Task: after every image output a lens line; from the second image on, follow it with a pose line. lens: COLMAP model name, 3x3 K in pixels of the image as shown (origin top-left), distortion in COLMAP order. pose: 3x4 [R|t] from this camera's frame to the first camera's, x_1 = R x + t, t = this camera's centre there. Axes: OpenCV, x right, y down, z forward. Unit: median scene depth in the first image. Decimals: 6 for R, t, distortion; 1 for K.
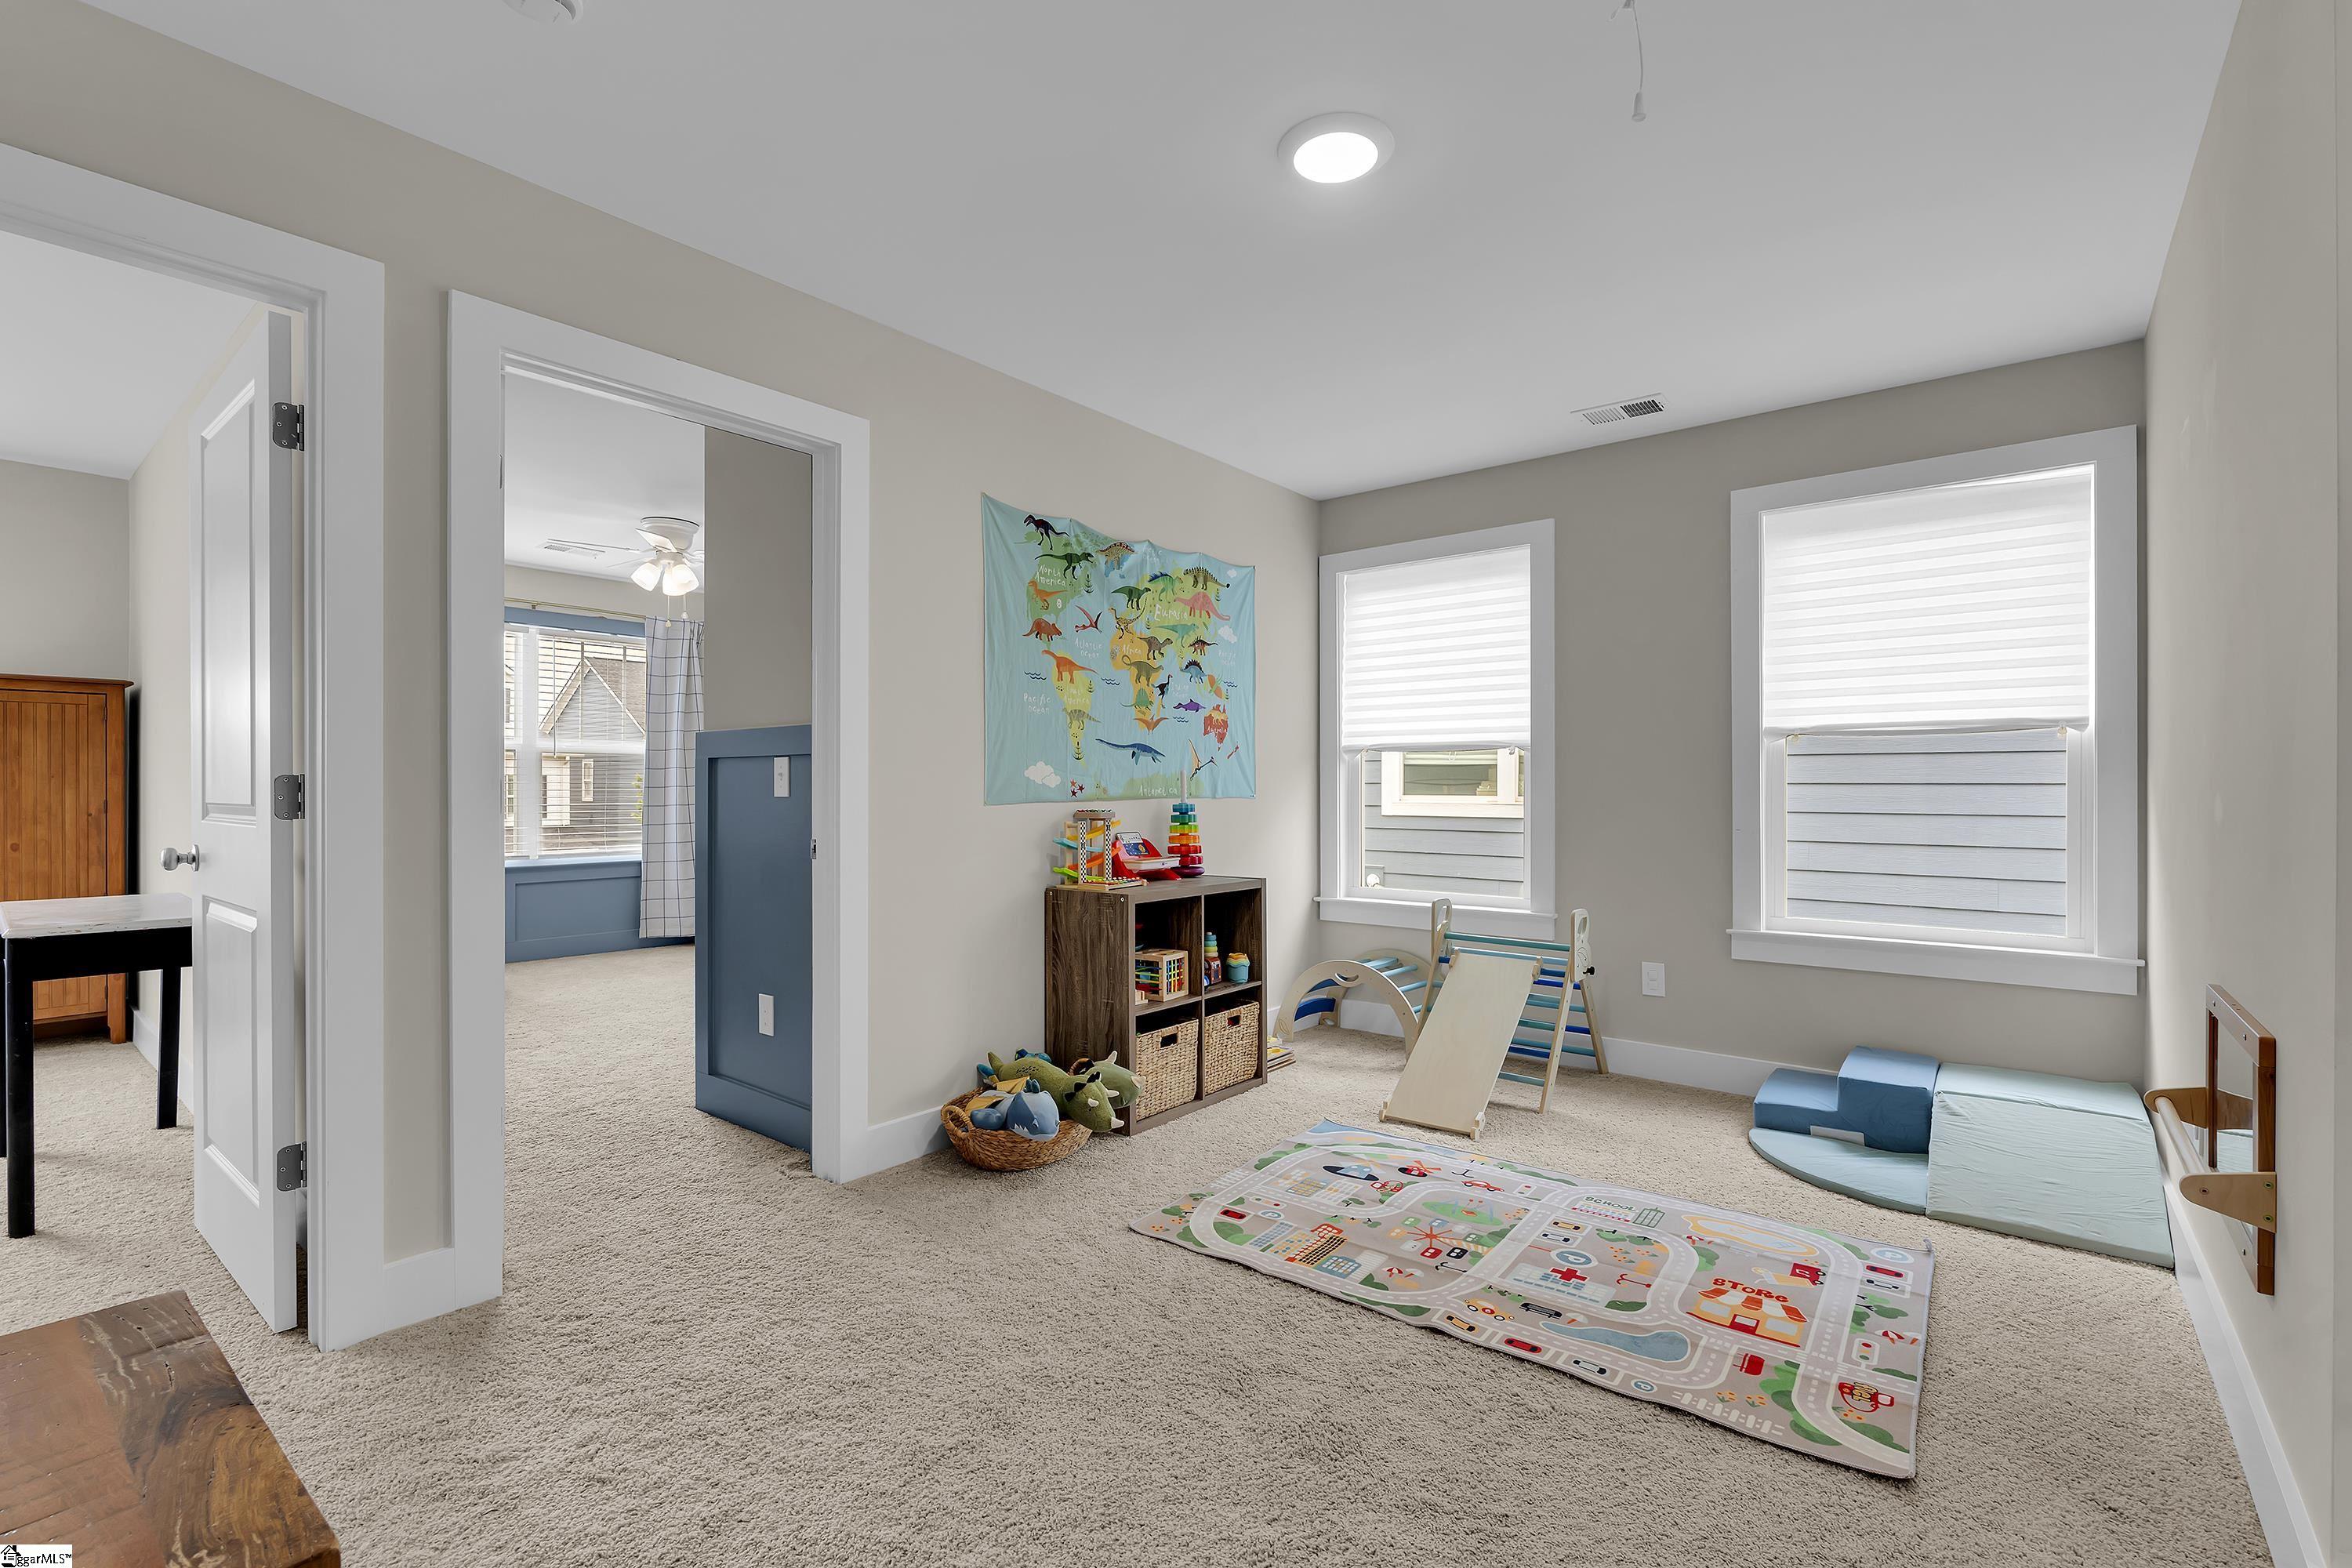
lens RADIAL K [[1042.1, 0, 1188.0], [0, 1042.1, 786.0], [0, 0, 1]] dist [-0.004465, -0.000677]
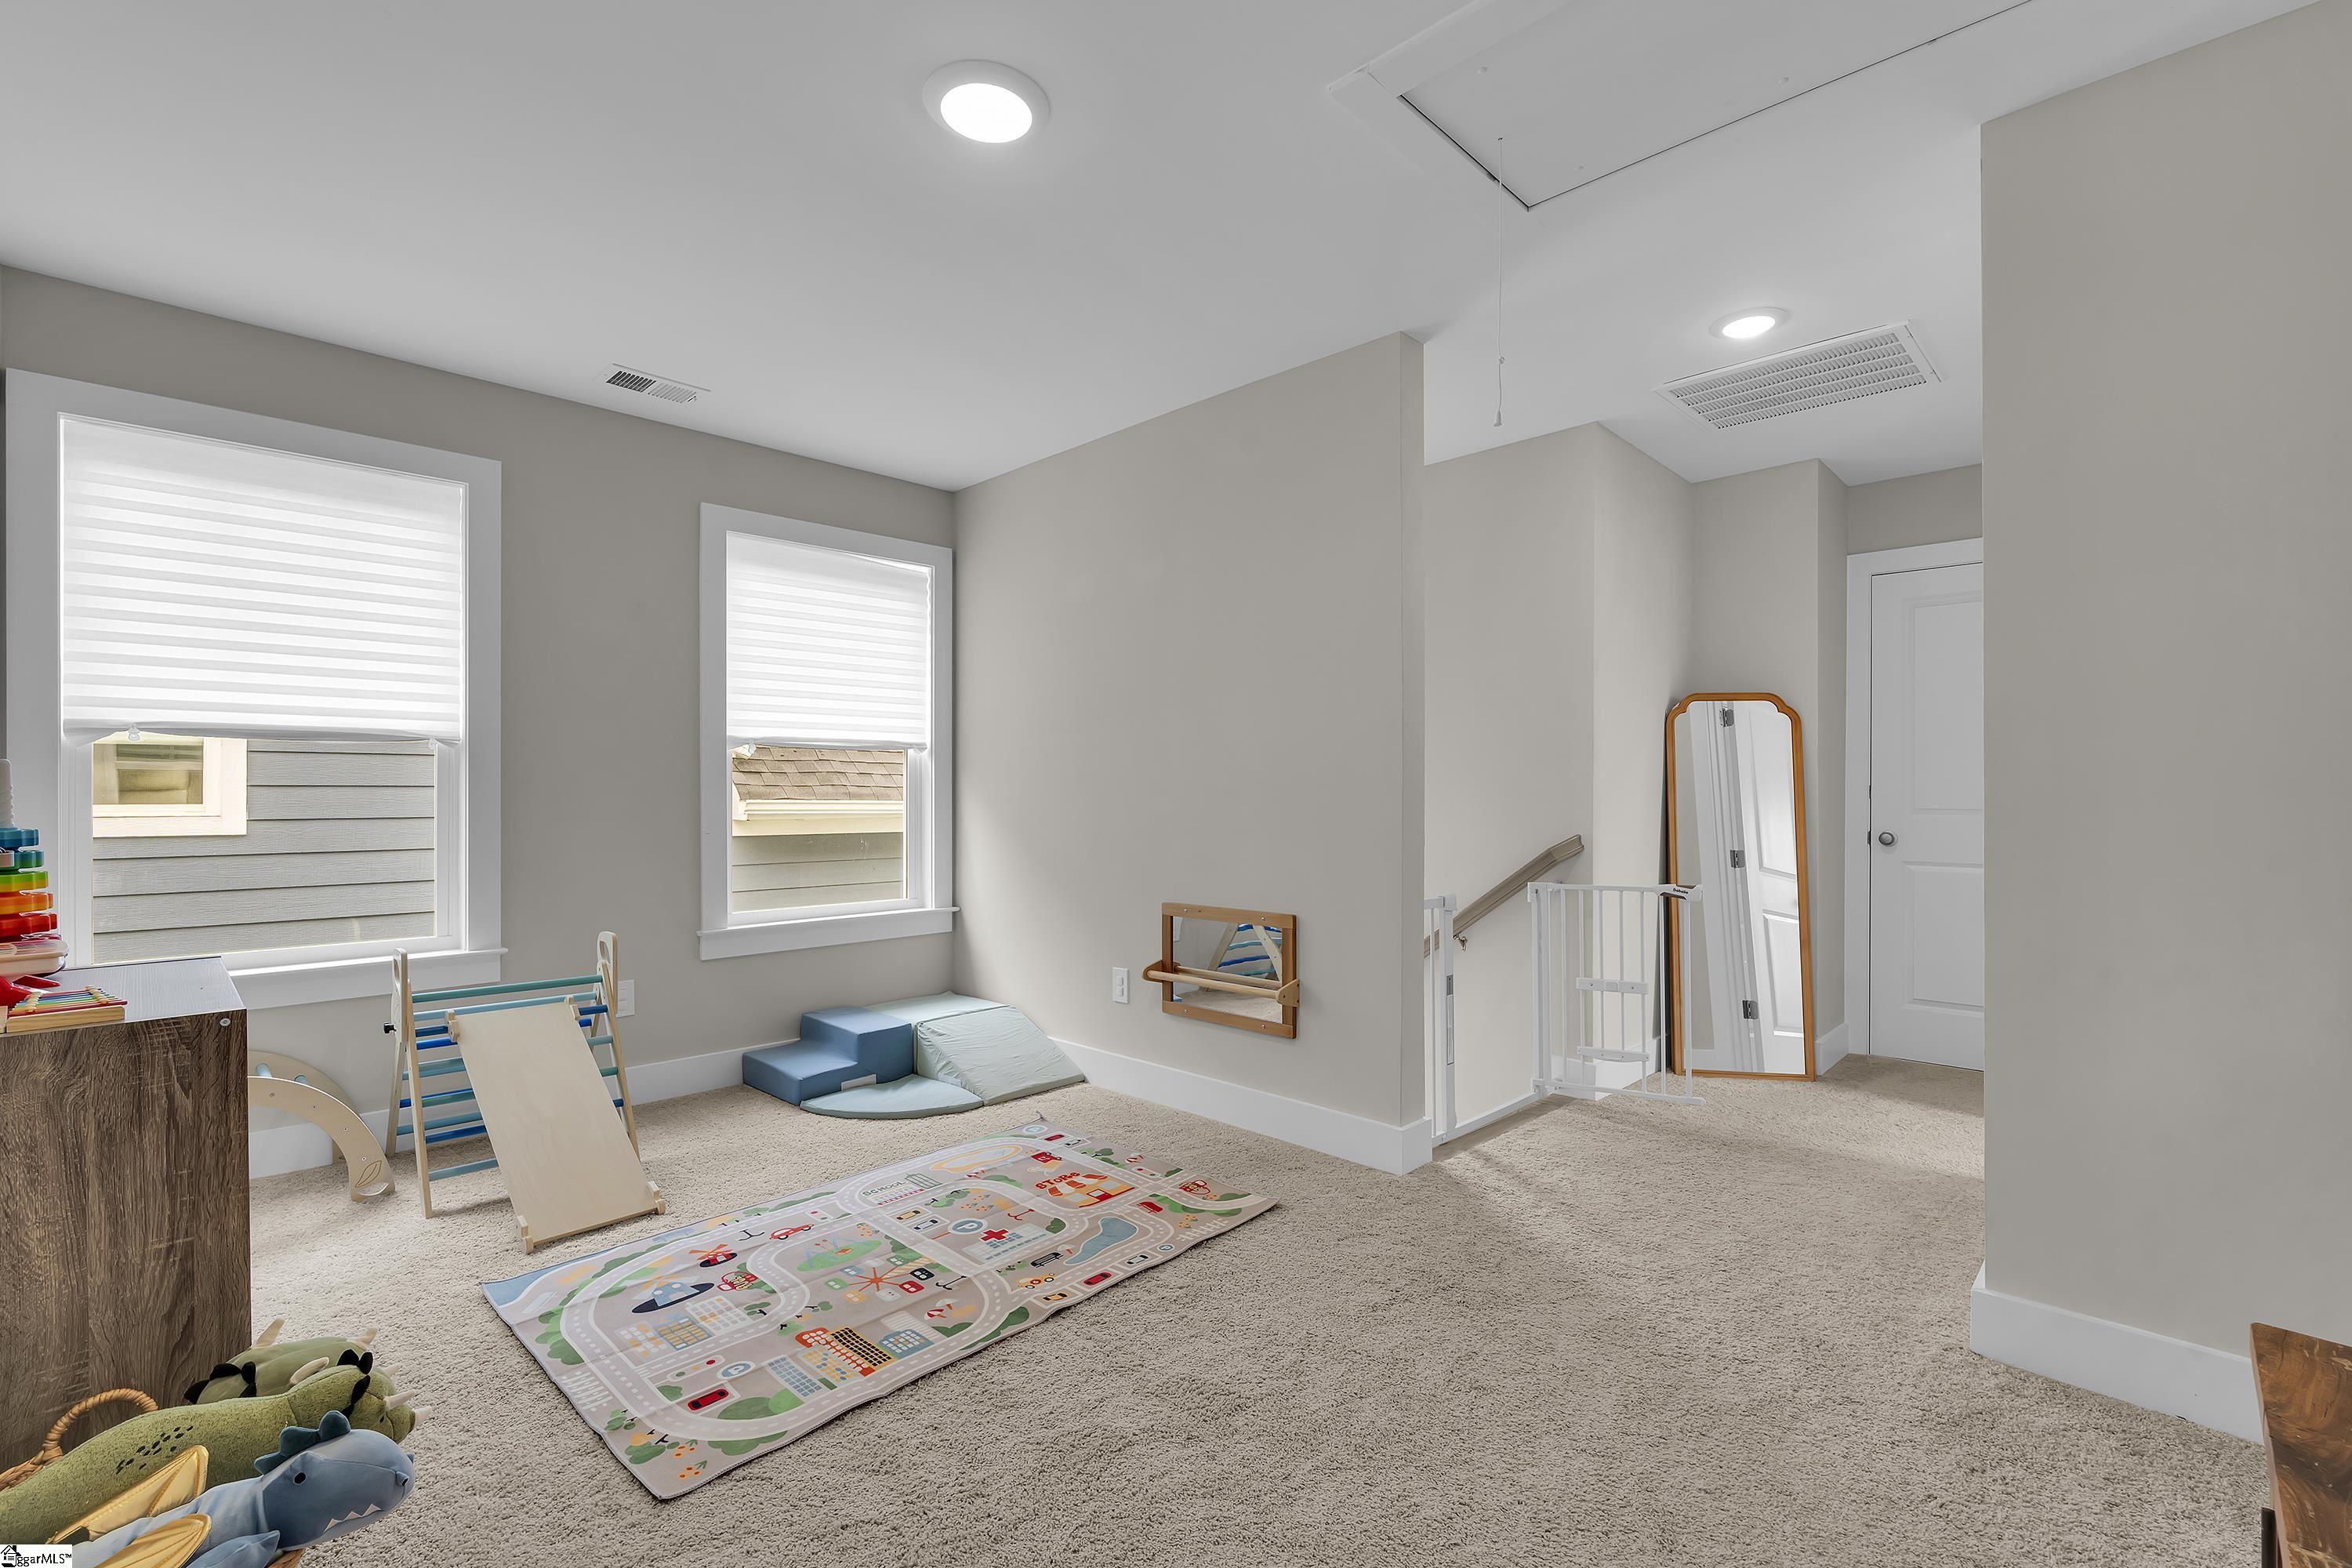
lens RADIAL K [[1042.1, 0, 1172.0], [0, 1042.1, 793.1], [0, 0, 1]] dist [-0.004465, -0.000677]
pose [[0.098461, -0.004041, 0.995133, -0.665888], [-0.003249, 0.999985, 0.004382, -0.005972], [-0.995136, -0.003664, 0.098446, 0.654706]]
